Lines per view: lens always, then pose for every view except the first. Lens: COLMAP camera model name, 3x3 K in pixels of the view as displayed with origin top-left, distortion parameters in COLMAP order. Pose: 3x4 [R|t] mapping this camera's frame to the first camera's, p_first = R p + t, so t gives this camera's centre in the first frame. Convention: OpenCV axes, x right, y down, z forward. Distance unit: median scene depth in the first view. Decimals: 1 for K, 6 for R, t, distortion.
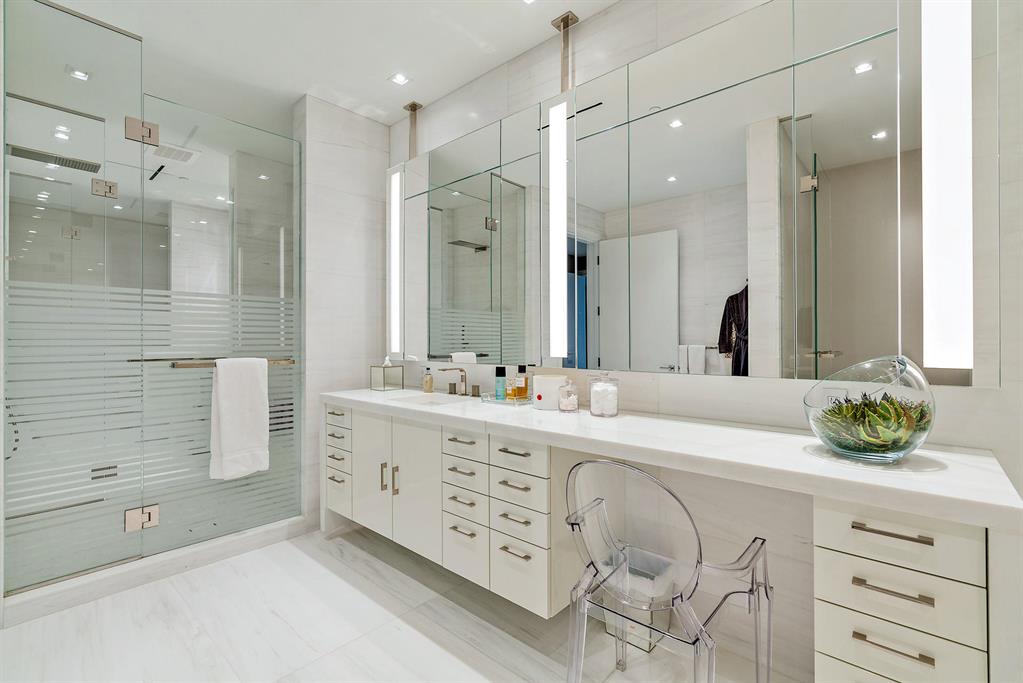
lens RADIAL K [[458.0, 0, 511.5], [0, 458.0, 341.5], [0, 0, 1]] dist [-0.003032, -0.000222]
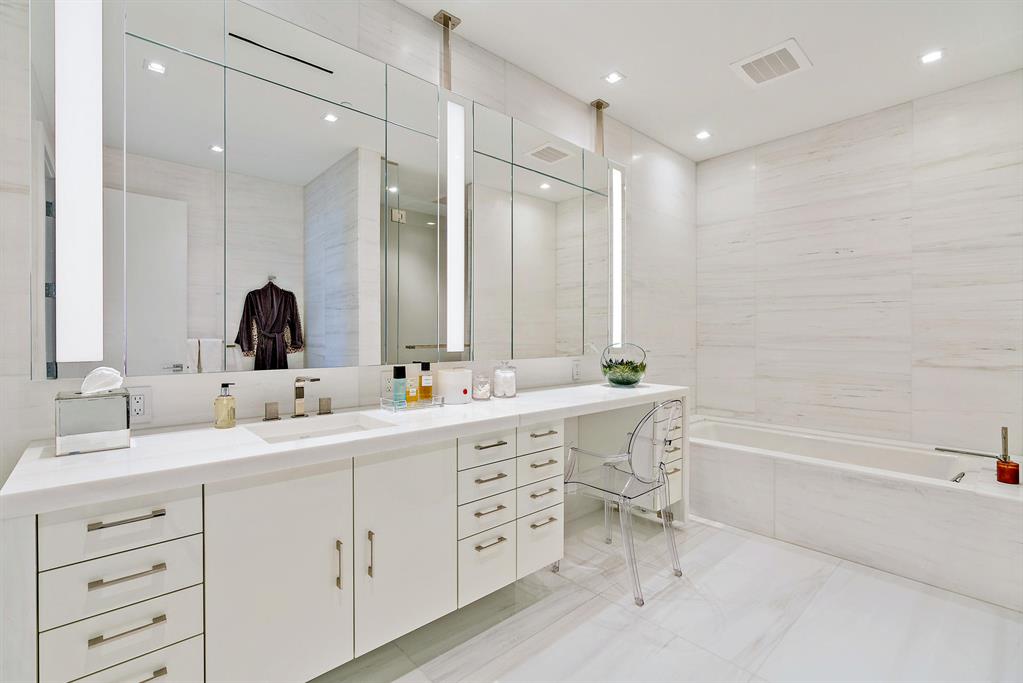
lens RADIAL K [[452.8, 0, 482.2], [0, 452.8, 336.8], [0, 0, 1]] dist [0.002354, 0.000049]
pose [[0.136261, -0.004256, 0.990664, -0.843987], [-0.000790, 0.999990, 0.004404, -0.003482], [-0.990673, -0.001382, 0.136256, 0.749120]]
